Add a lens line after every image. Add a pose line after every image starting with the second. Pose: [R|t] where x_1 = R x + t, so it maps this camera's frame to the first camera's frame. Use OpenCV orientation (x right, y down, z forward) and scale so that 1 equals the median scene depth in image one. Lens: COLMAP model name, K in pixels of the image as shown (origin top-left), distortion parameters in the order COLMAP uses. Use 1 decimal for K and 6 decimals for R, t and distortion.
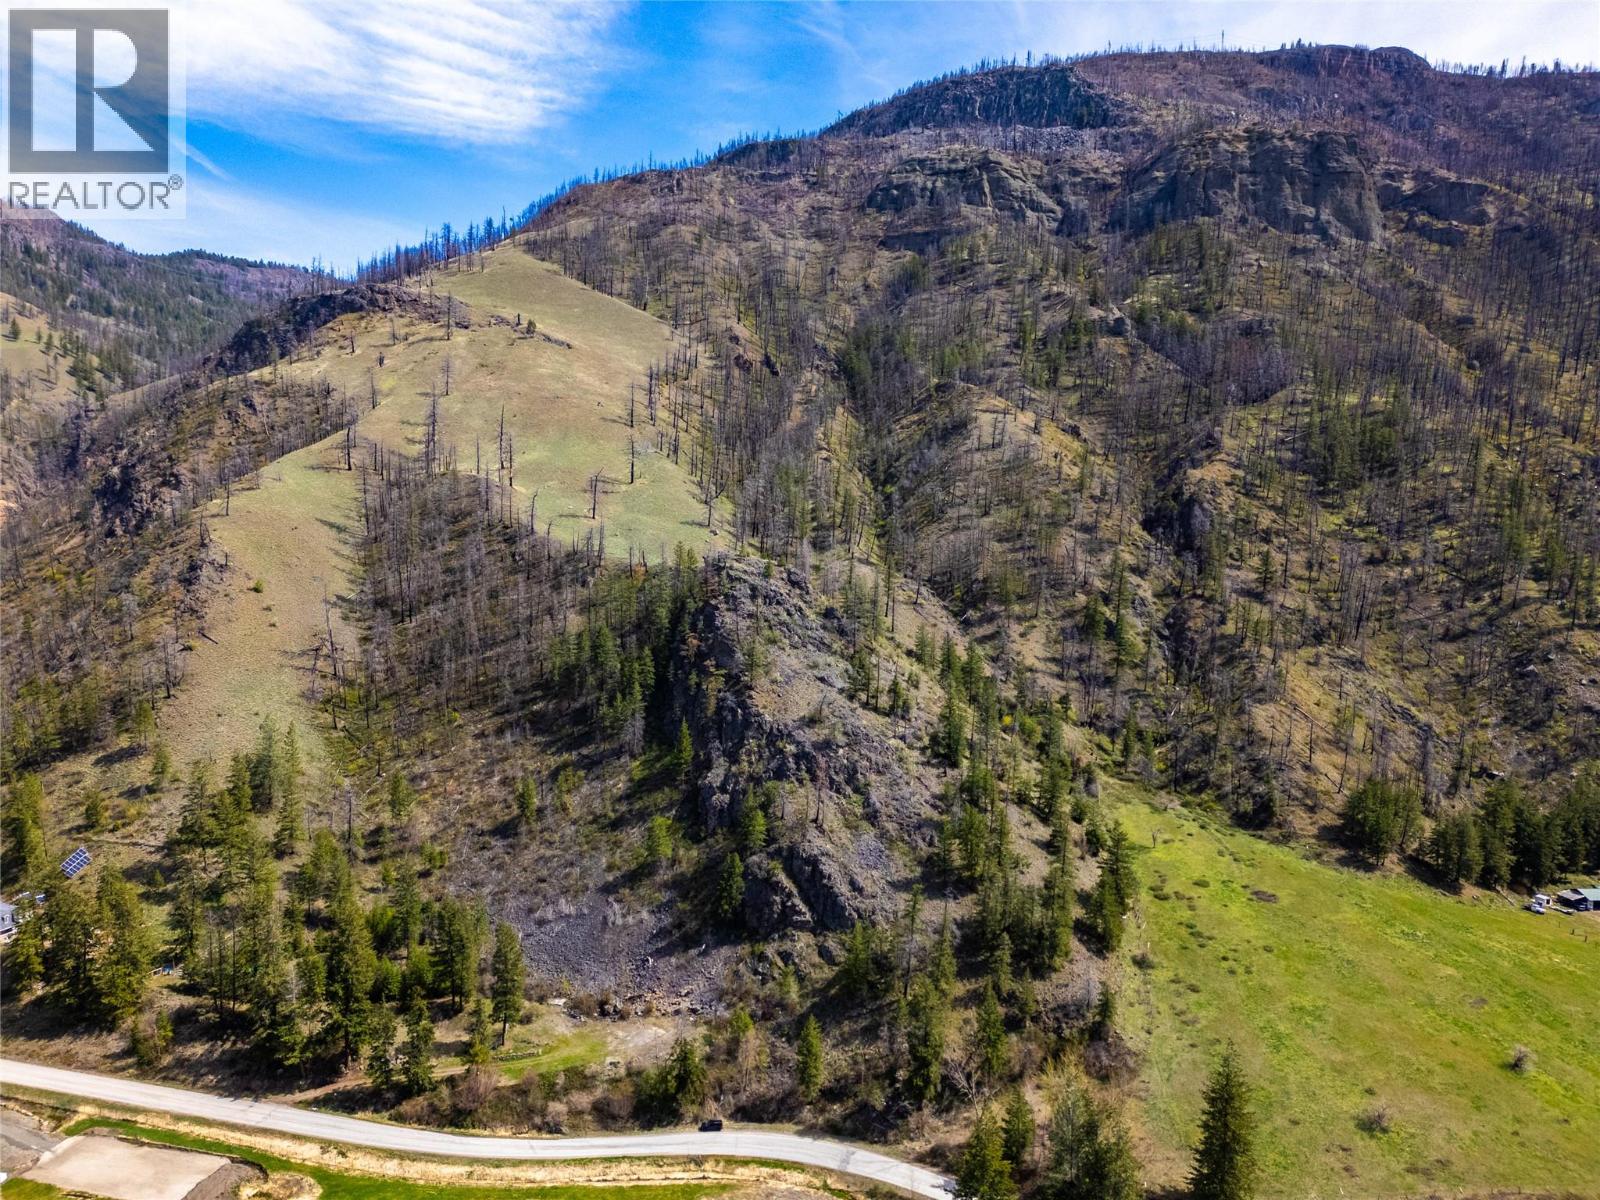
lens RADIAL K [[1115.1, 0, 800.0], [0, 1115.1, 600.0], [0, 0, 1]] dist [0.081663, -0.082903]
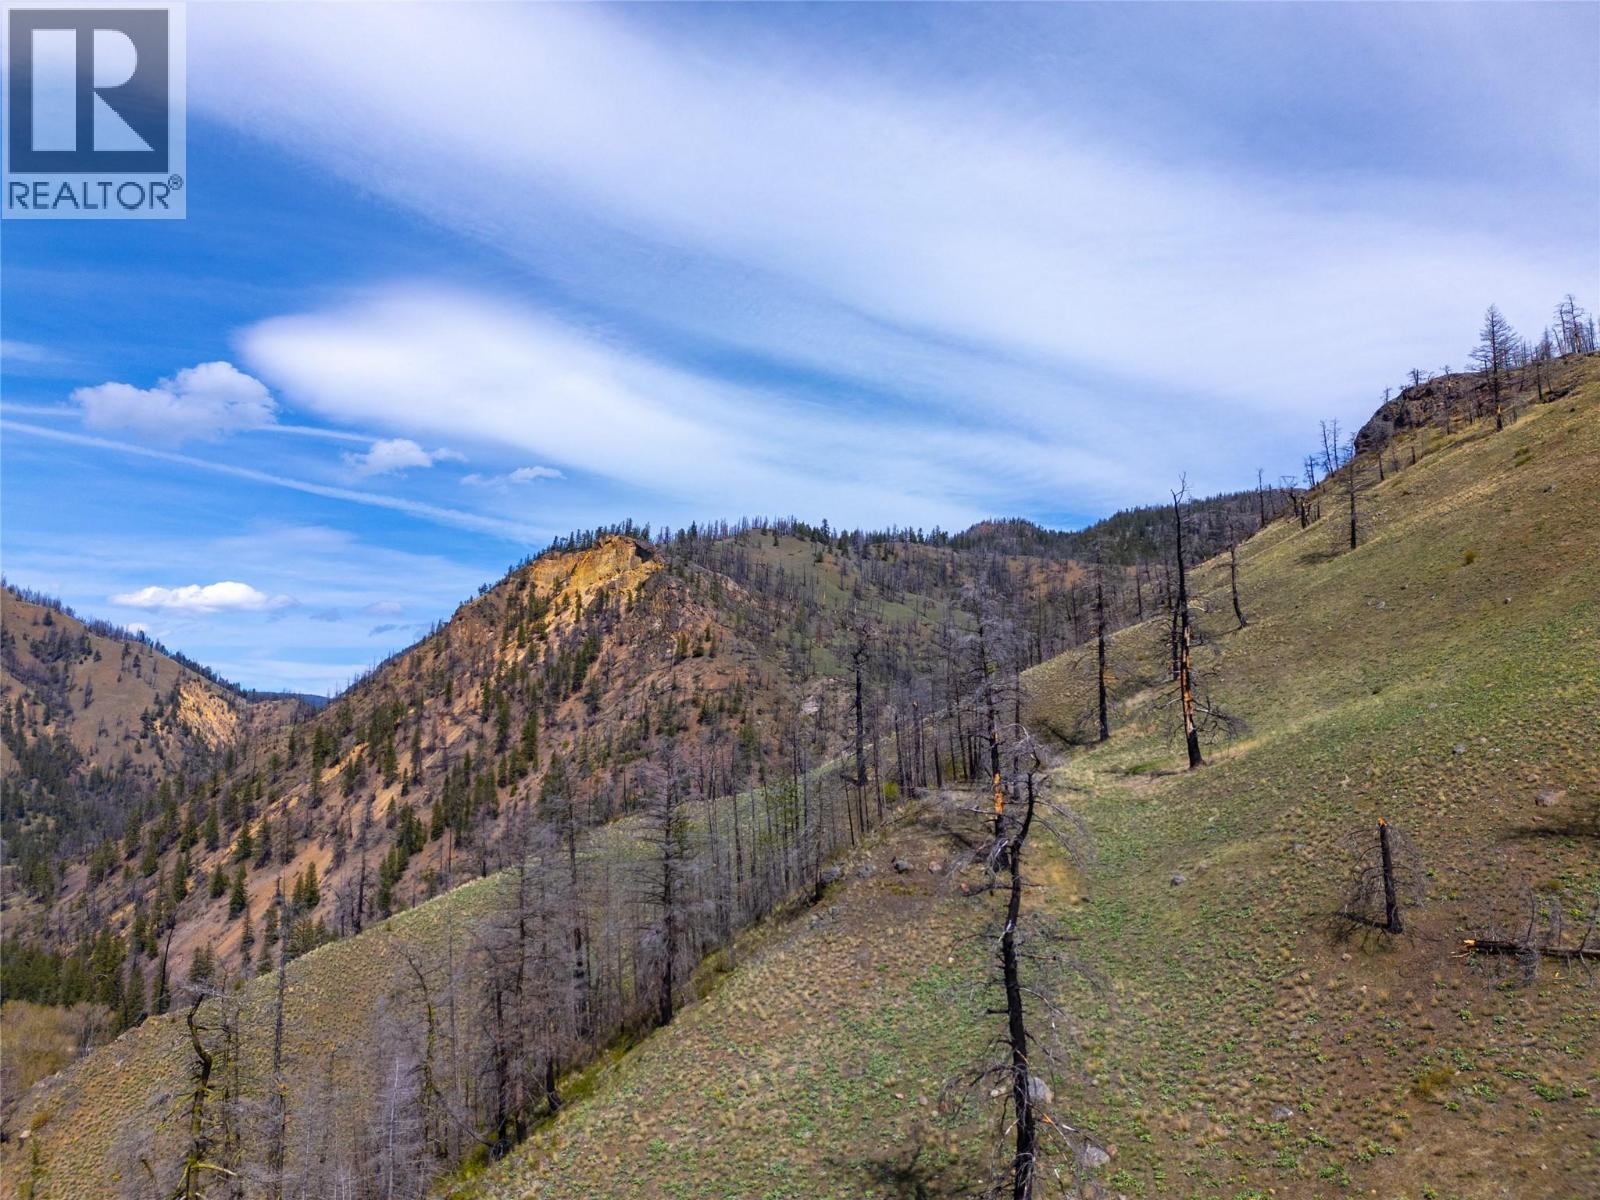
lens RADIAL K [[1108.1, 0, 800.0], [0, 1108.1, 600.0], [0, 0, 1]] dist [0.089663, -0.098495]
pose [[0.420250, -0.163817, -0.892499, -0.153781], [-0.062439, 0.976017, -0.208547, -0.168501], [0.905258, 0.143369, 0.399943, 1.432478]]
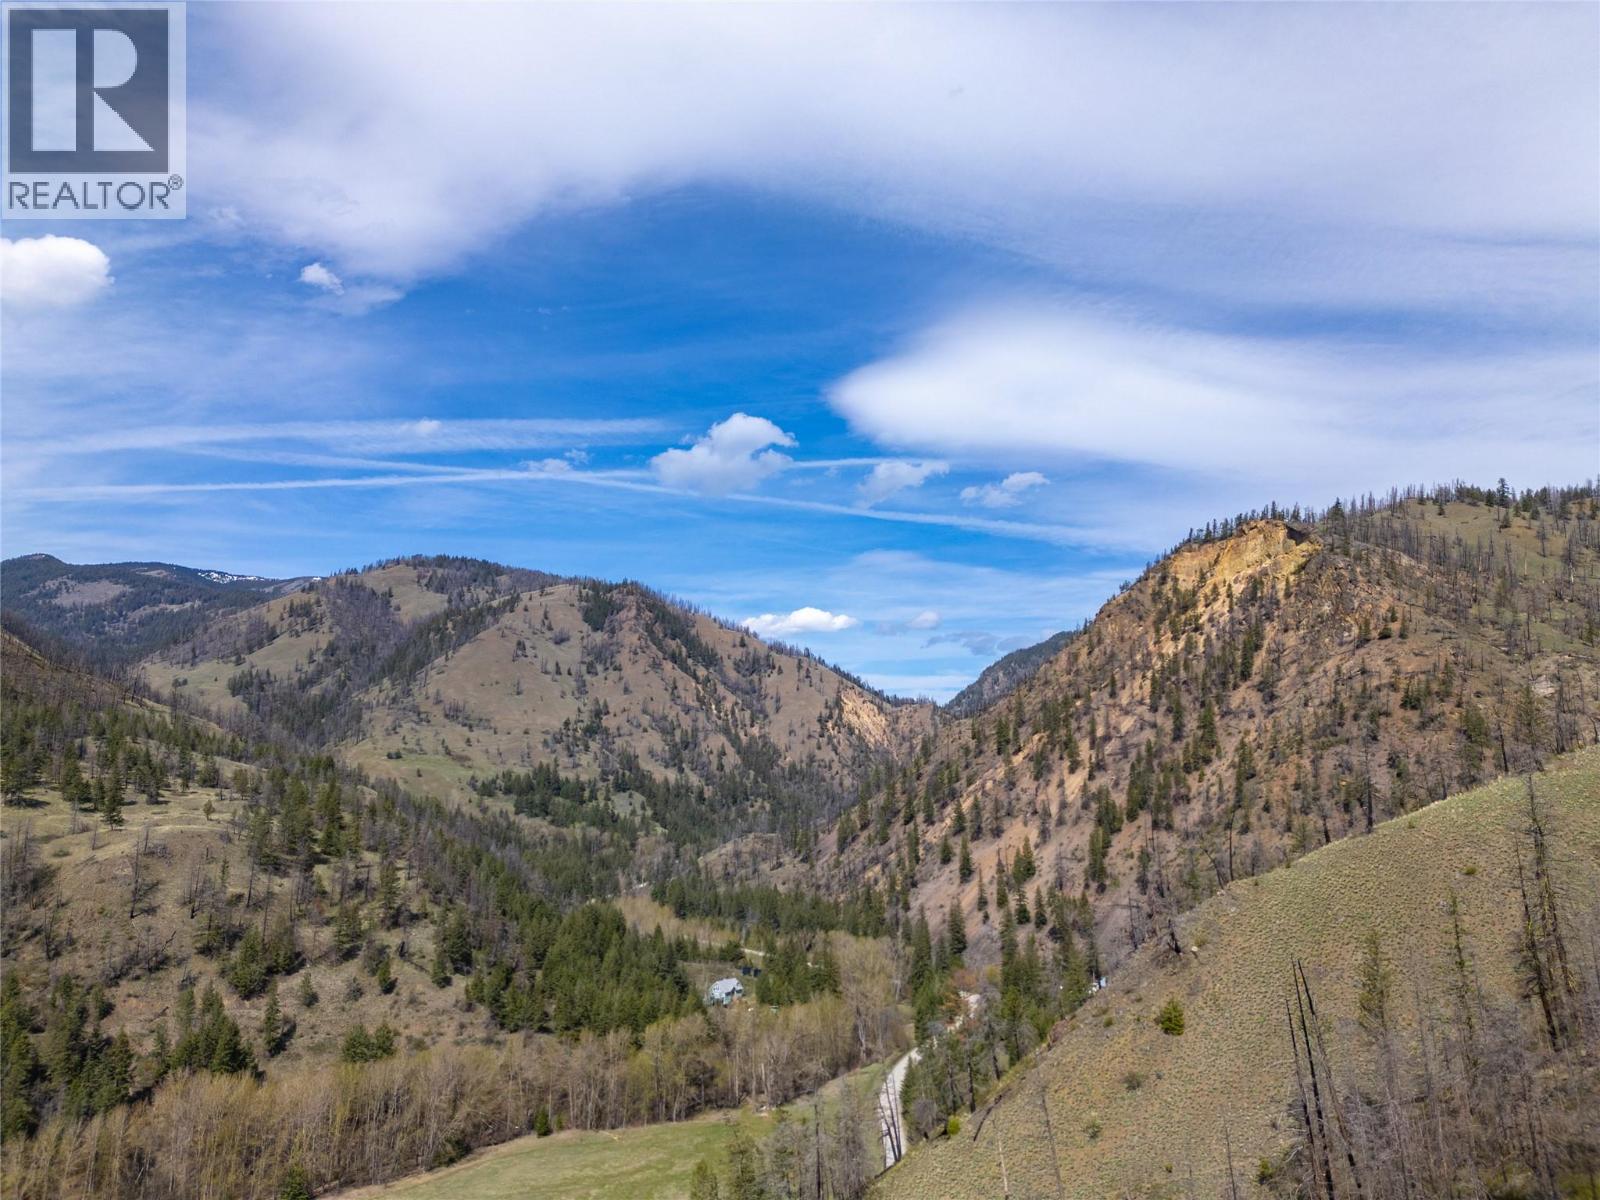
lens RADIAL K [[1108.1, 0, 800.0], [0, 1108.1, 600.0], [0, 0, 1]] dist [0.089663, -0.098495]
pose [[-0.073307, -0.181699, -0.980618, -0.083924], [-0.089889, 0.980465, -0.174951, -0.101030], [0.993250, 0.075321, -0.088208, 1.206630]]
